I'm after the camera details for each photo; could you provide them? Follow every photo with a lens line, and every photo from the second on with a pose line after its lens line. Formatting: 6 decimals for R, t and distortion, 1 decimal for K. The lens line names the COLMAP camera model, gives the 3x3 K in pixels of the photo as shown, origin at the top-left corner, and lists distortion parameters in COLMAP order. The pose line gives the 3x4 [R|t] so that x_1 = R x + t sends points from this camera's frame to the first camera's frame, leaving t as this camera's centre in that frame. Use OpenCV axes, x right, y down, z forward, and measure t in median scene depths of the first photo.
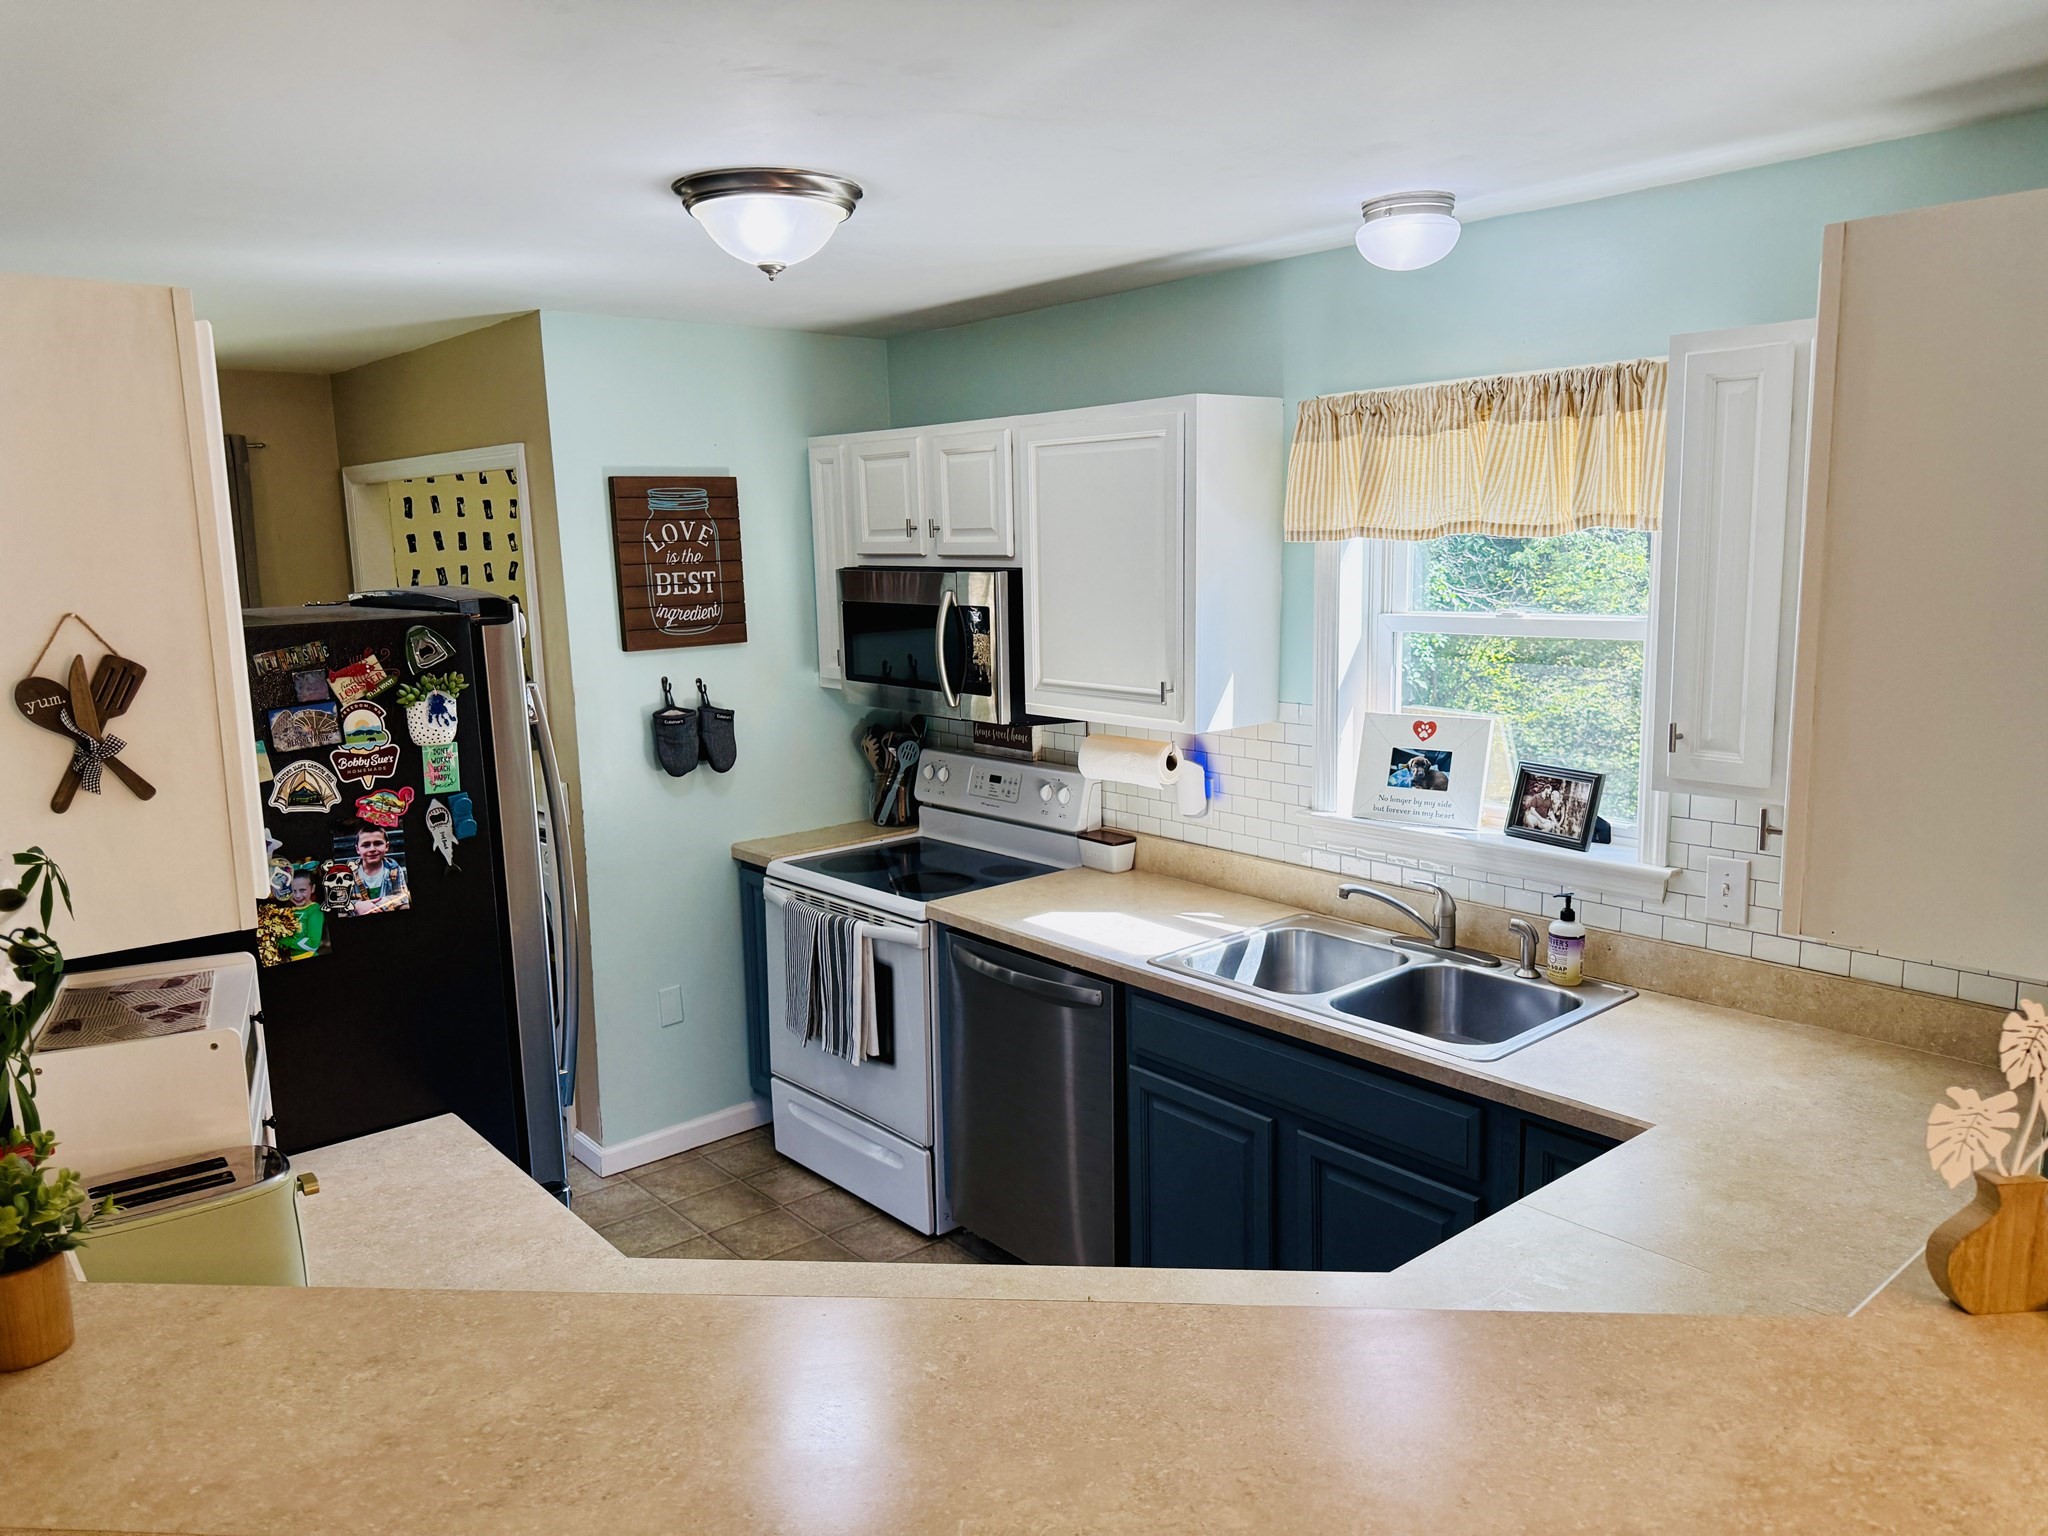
lens RADIAL K [[1449.3, 0, 1027.4], [0, 1449.3, 760.7], [0, 0, 1]] dist [0.123064, -0.177123]
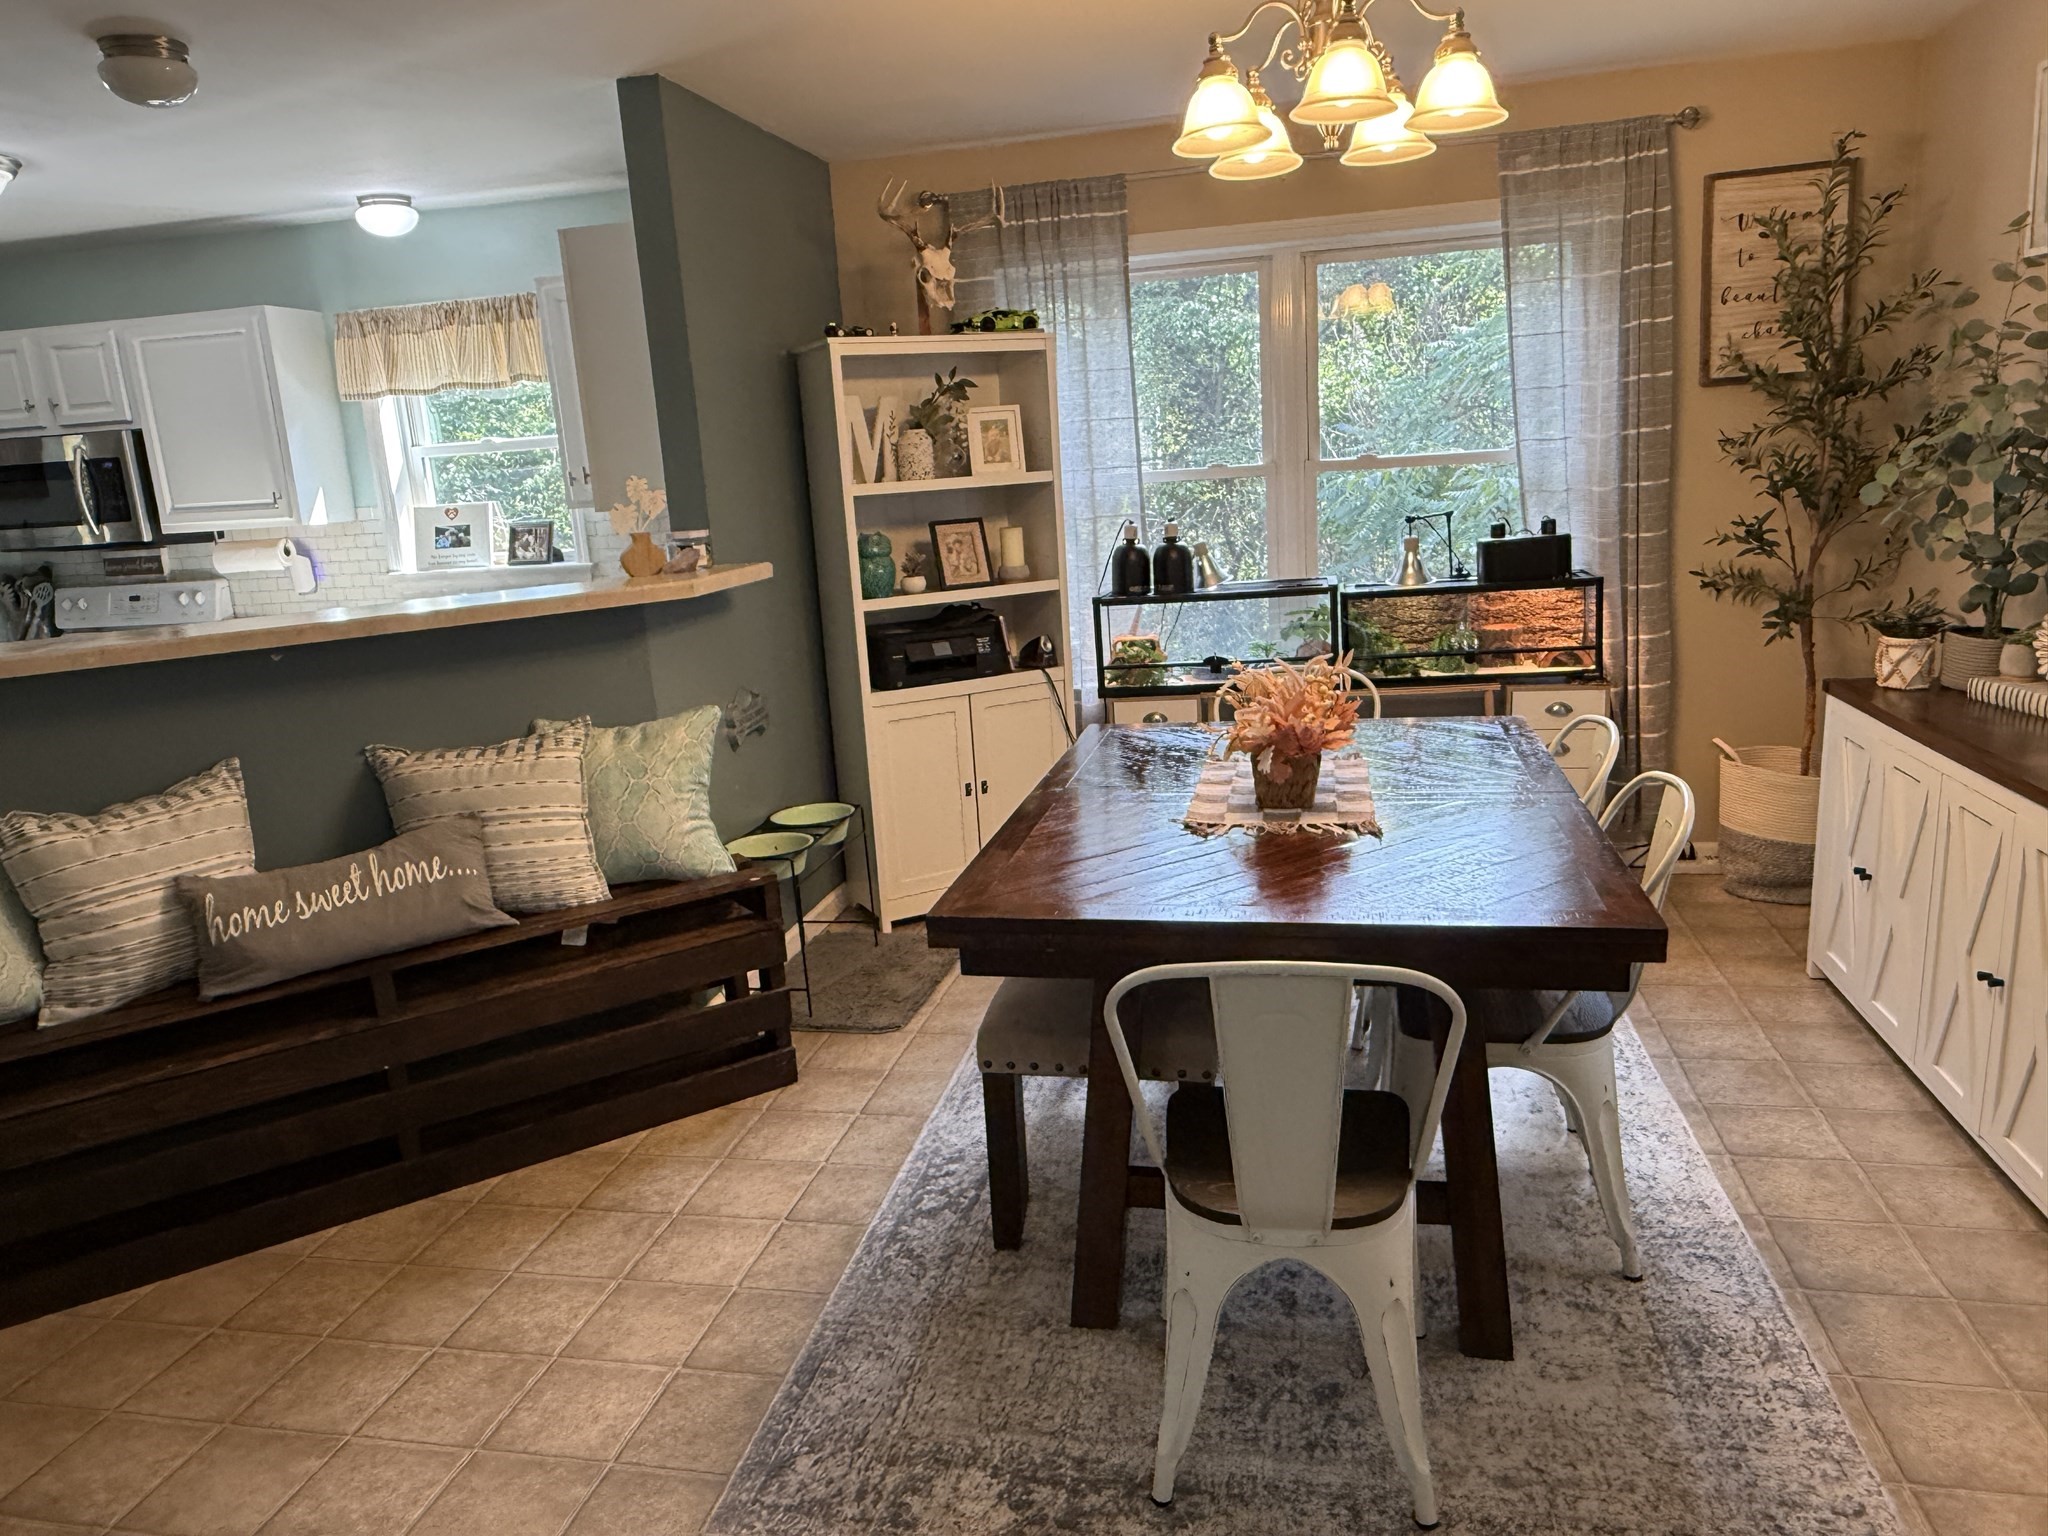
lens RADIAL K [[1374.0, 0, 1024.0], [0, 1374.0, 768.0], [0, 0, 1]] dist [0.003126, 0.002266]
pose [[0.797064, -0.161906, 0.581786, -0.168924], [0.138663, 0.986718, 0.084622, 0.221495], [-0.587760, 0.013223, 0.808928, -0.654445]]
